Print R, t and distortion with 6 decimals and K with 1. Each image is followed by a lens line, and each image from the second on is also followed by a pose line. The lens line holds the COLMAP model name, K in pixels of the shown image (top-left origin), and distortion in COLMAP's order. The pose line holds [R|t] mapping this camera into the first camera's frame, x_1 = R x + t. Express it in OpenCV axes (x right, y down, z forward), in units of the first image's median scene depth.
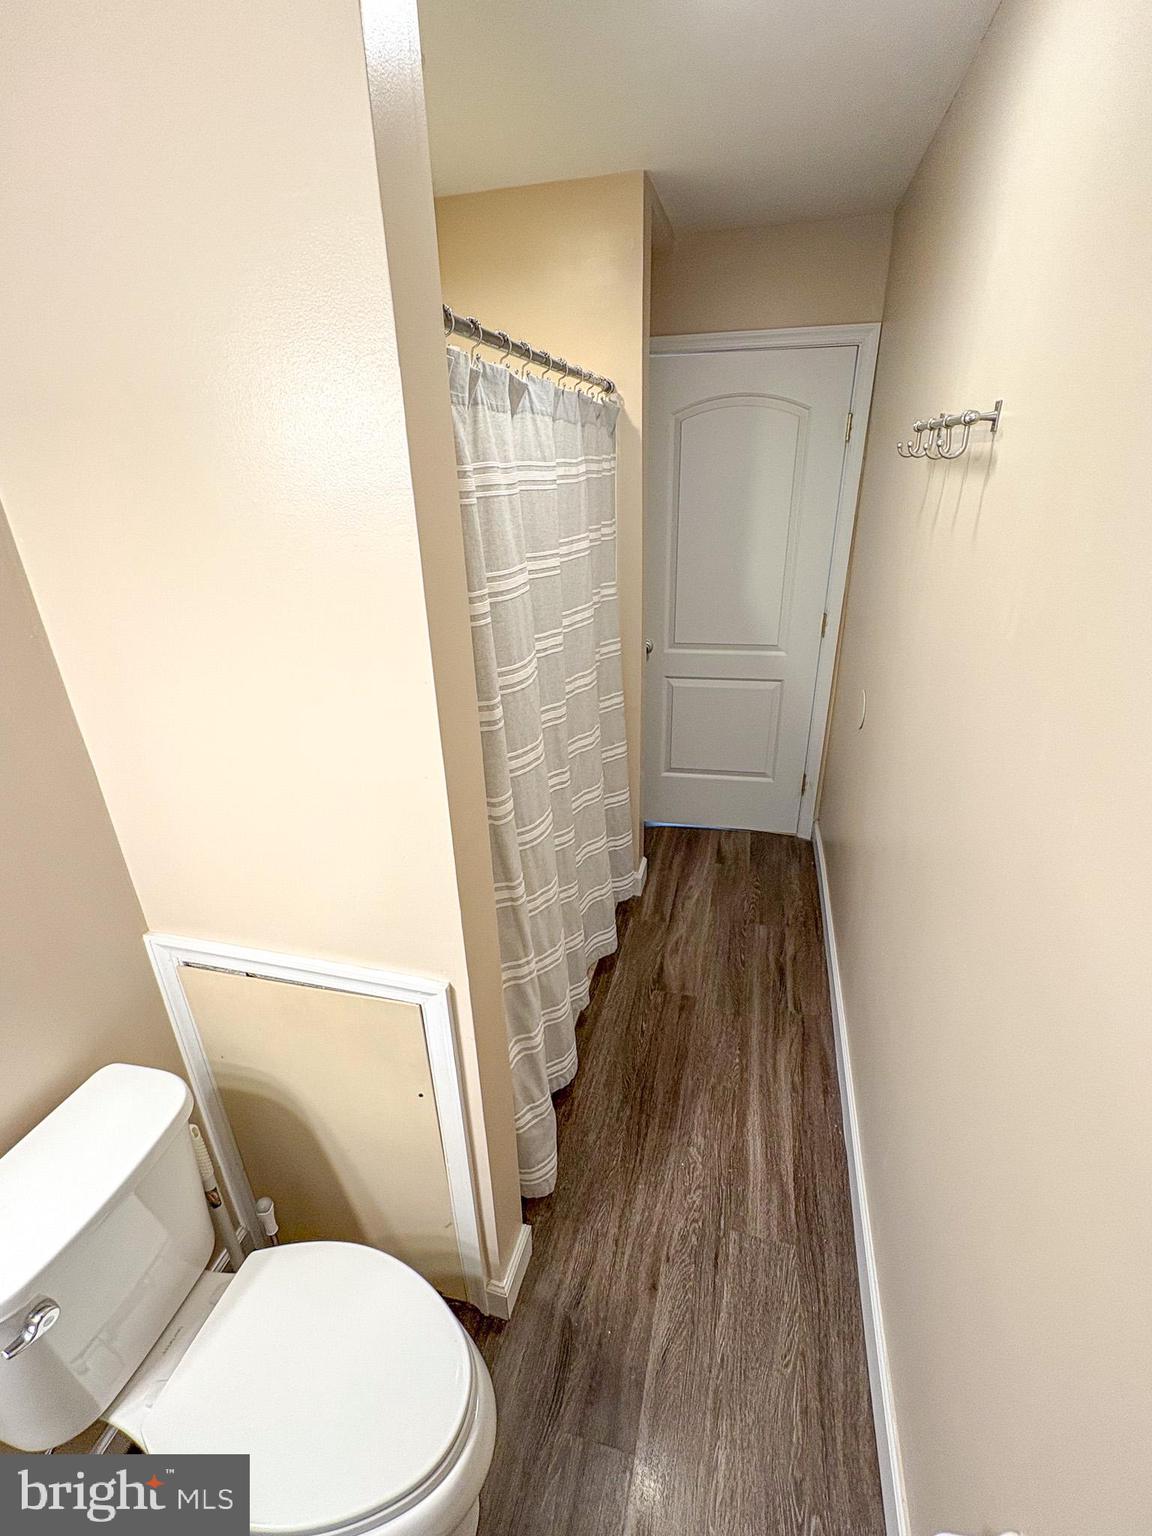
lens RADIAL K [[658.6, 0, 581.1], [0, 658.6, 762.8], [0, 0, 1]] dist [0.000303, -0.001053]
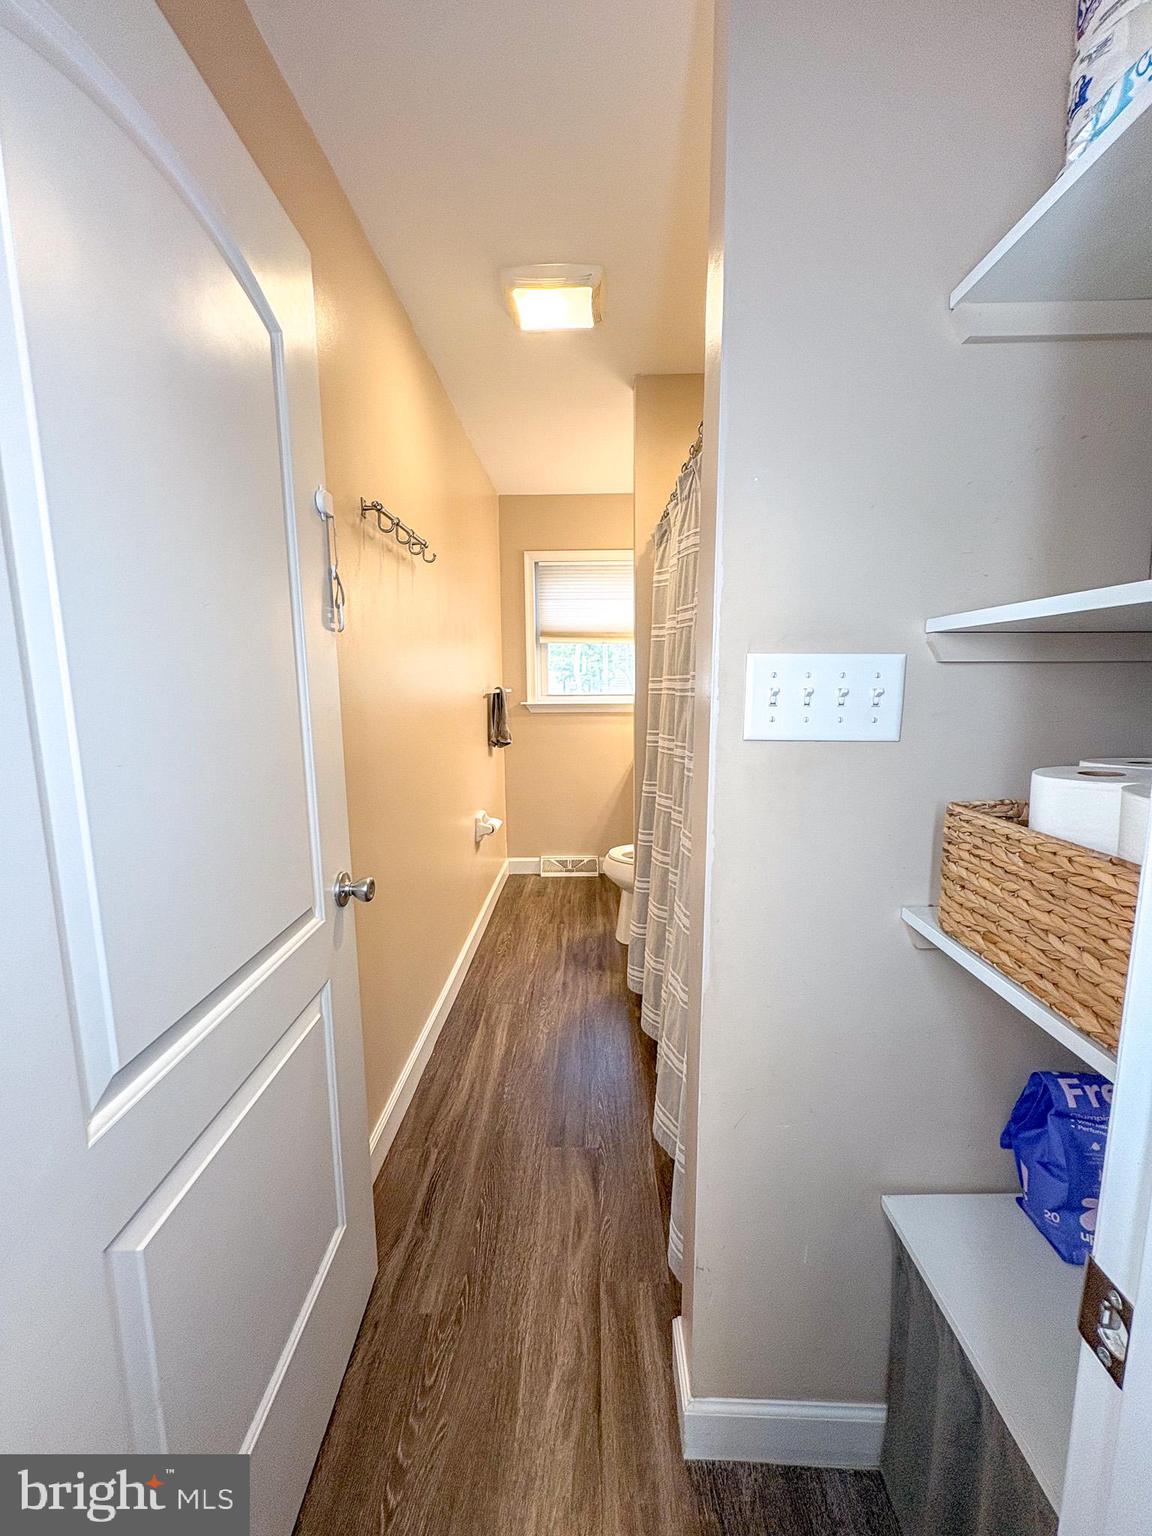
lens RADIAL K [[612.8, 0, 581.6], [0, 612.8, 771.9], [0, 0, 1]] dist [-0.000642, -0.000153]
pose [[-0.972391, 0.061811, -0.225025, 0.419595], [-0.071020, 0.840155, 0.537677, -0.686260], [0.222290, 0.538813, -0.812569, 2.101231]]
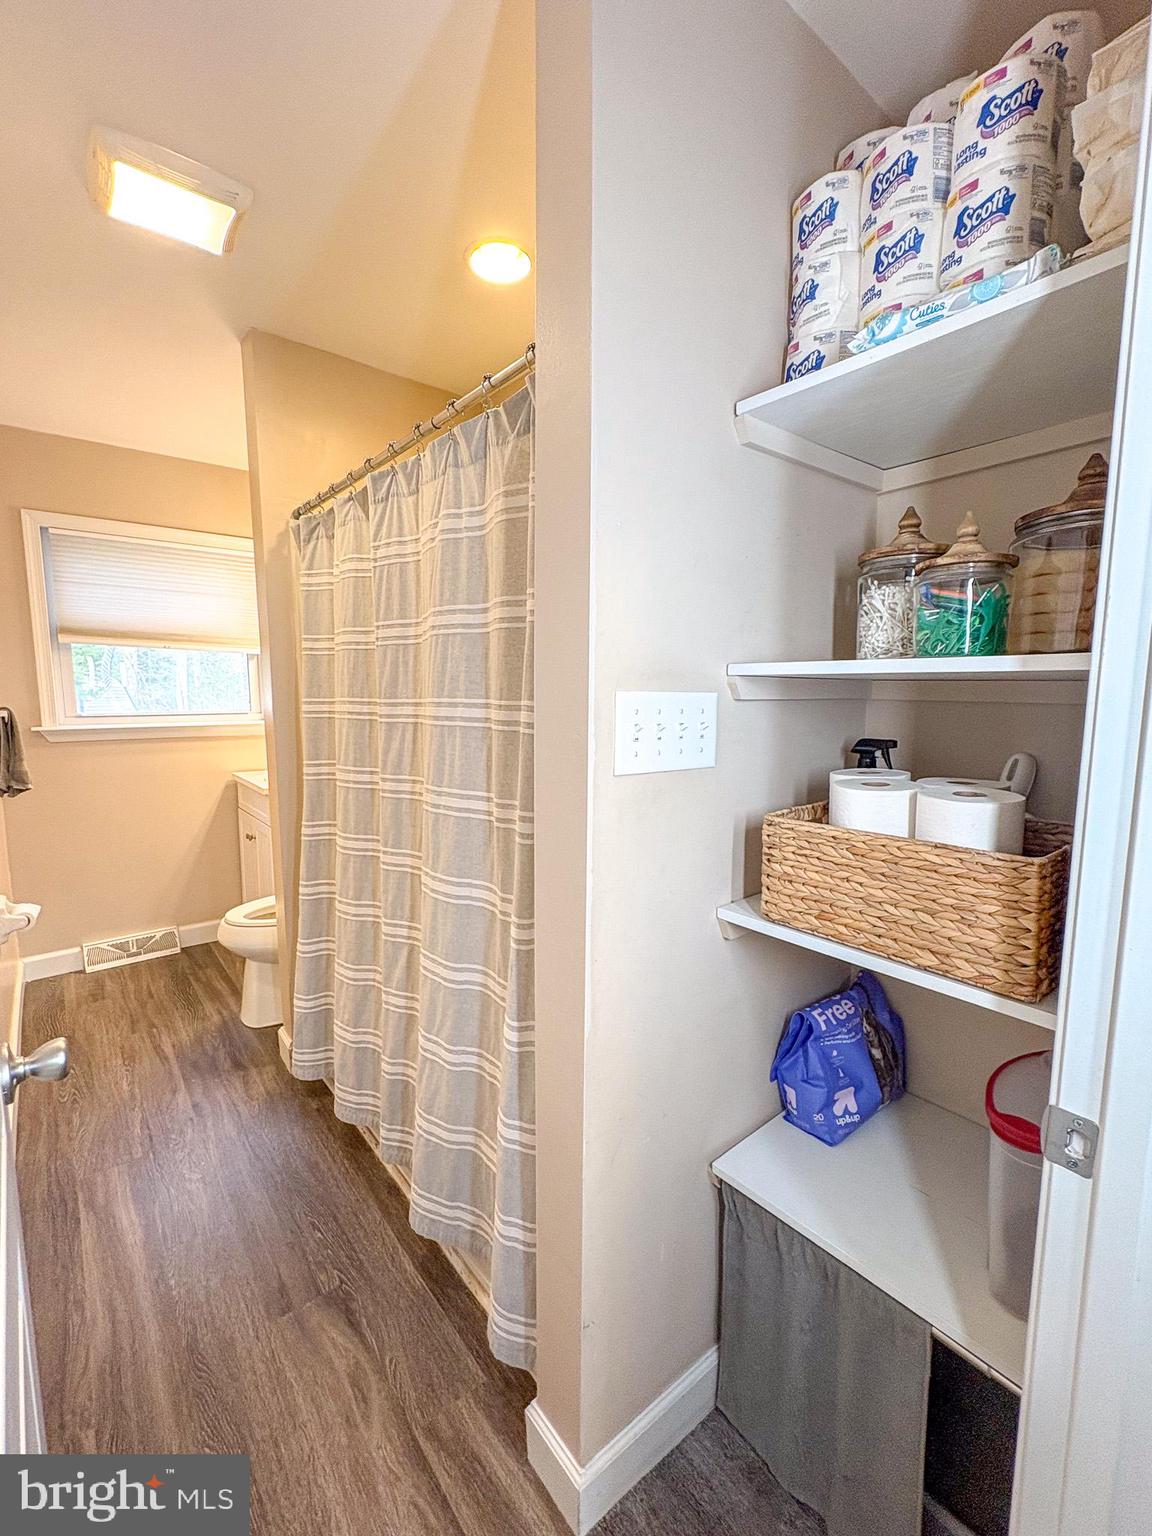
lens RADIAL K [[658.6, 0, 582.2], [0, 658.6, 771.2], [0, 0, 1]] dist [0.000303, -0.001053]
pose [[-0.591919, 0.119974, -0.797018, 0.658156], [-0.324763, 0.869532, 0.372079, -0.639989], [0.737673, 0.479083, -0.475730, 1.924732]]
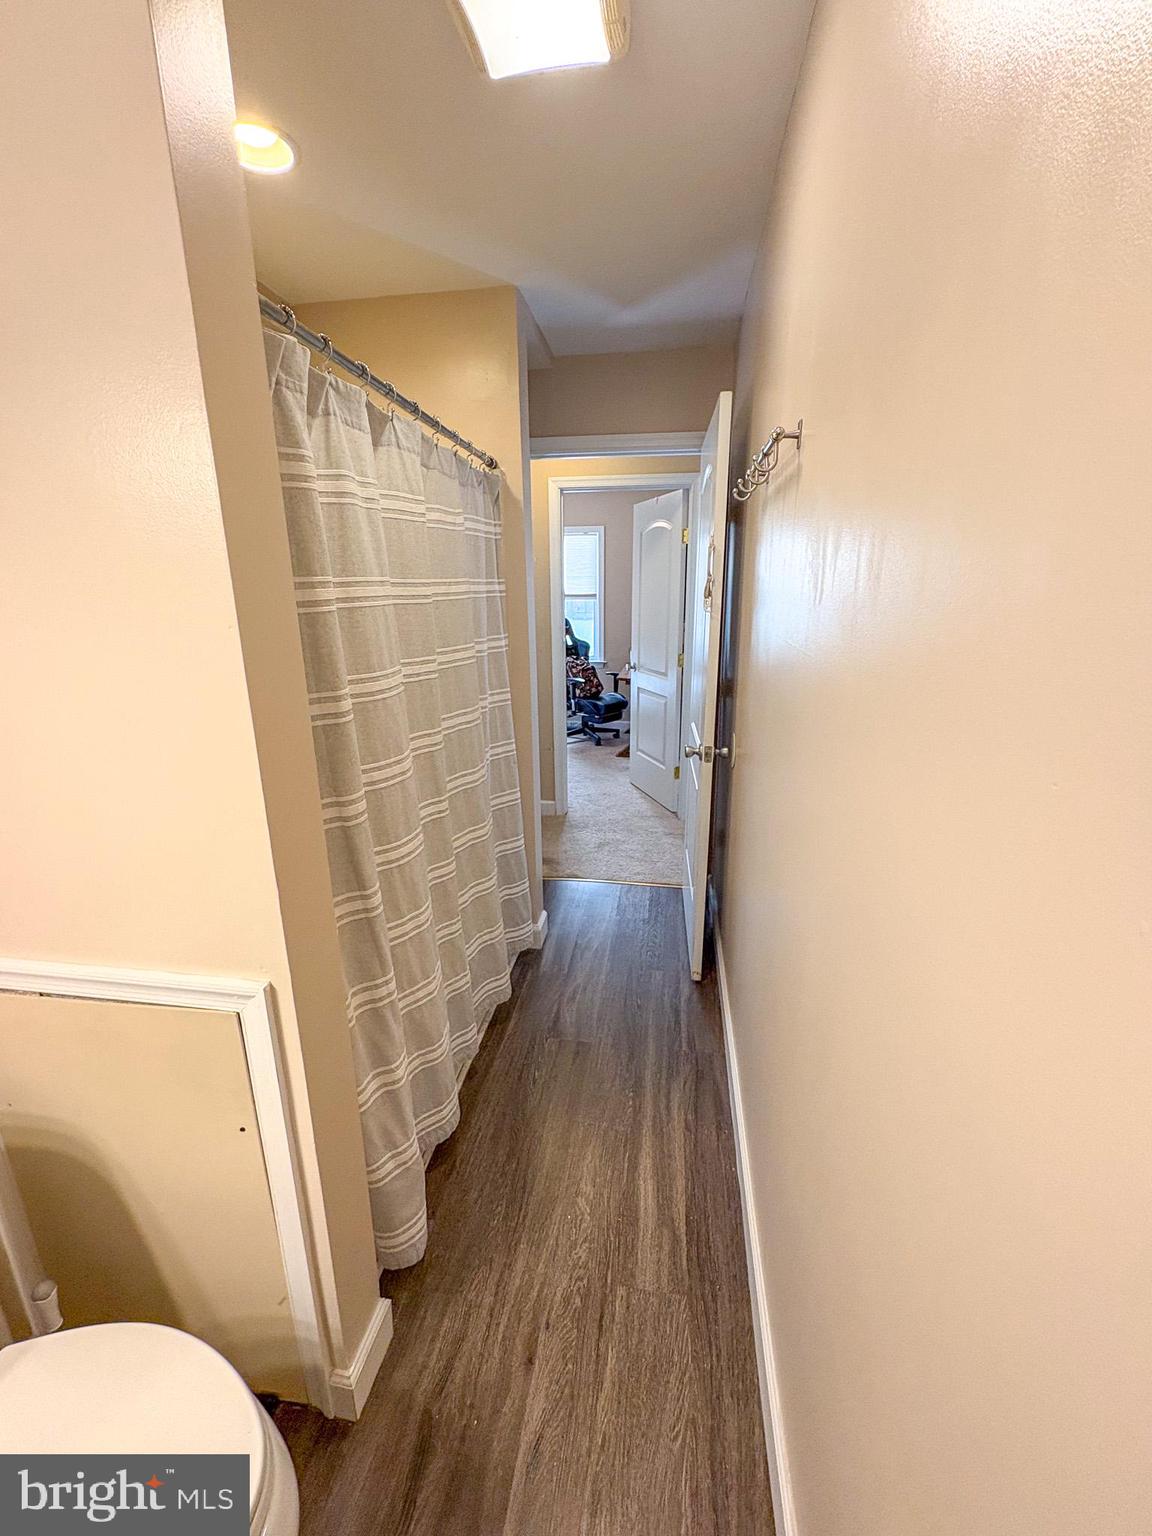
lens RADIAL K [[612.8, 0, 573.7], [0, 612.8, 769.4], [0, 0, 1]] dist [-0.000642, -0.000153]
pose [[0.994824, -0.014164, 0.100618, 0.095576], [0.028735, 0.989033, -0.144875, 0.128731], [-0.097463, 0.147016, 0.984321, 0.066242]]
